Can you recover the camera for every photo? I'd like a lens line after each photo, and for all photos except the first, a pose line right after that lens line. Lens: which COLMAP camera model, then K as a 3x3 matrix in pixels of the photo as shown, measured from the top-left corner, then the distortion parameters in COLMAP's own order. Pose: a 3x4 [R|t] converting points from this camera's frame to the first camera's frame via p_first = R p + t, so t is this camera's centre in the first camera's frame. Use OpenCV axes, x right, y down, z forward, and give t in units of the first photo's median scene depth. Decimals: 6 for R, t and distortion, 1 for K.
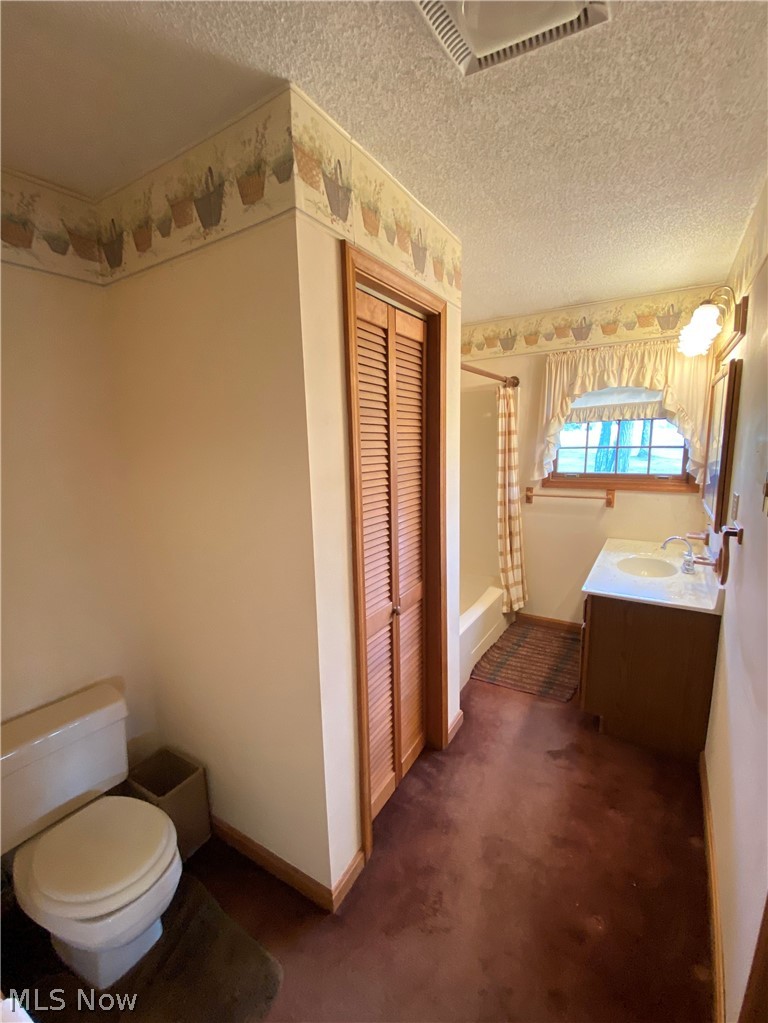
lens RADIAL K [[412.5, 0, 374.9], [0, 412.5, 509.3], [0, 0, 1]] dist [0.016241, -0.017665]
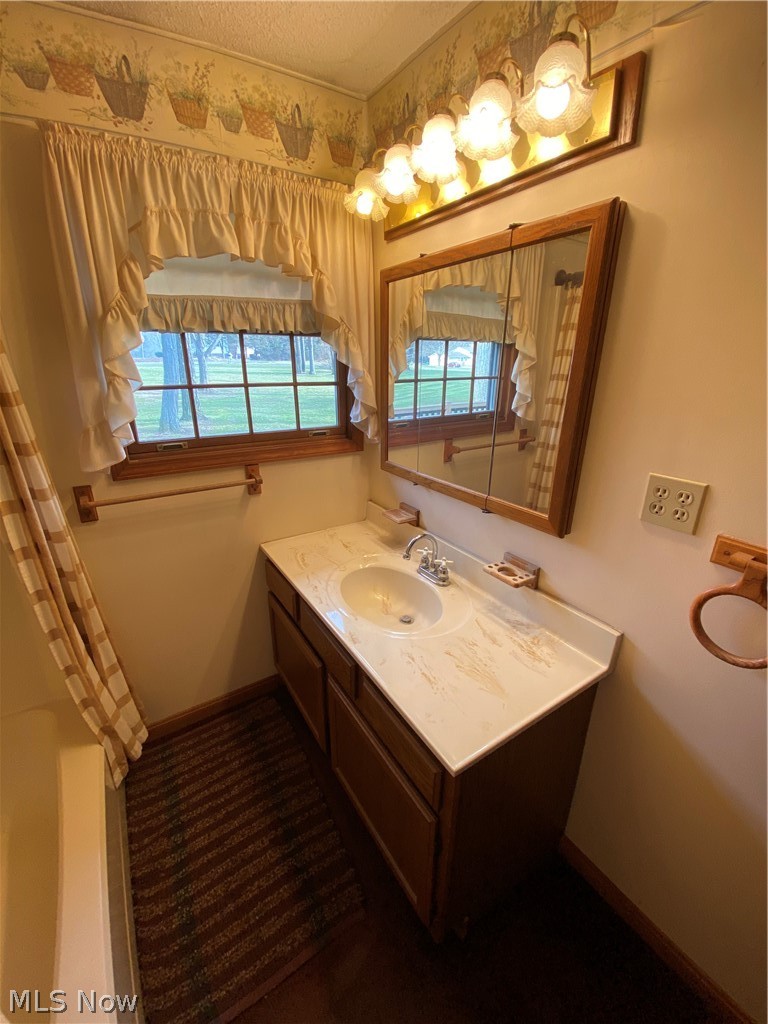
lens RADIAL K [[412.9, 0, 374.9], [0, 412.9, 509.8], [0, 0, 1]] dist [0.016241, -0.017665]
pose [[0.411615, -0.281928, 0.866654, 0.139585], [0.150045, 0.958936, 0.240685, -0.098244], [-0.898921, 0.030967, 0.437014, 0.611907]]
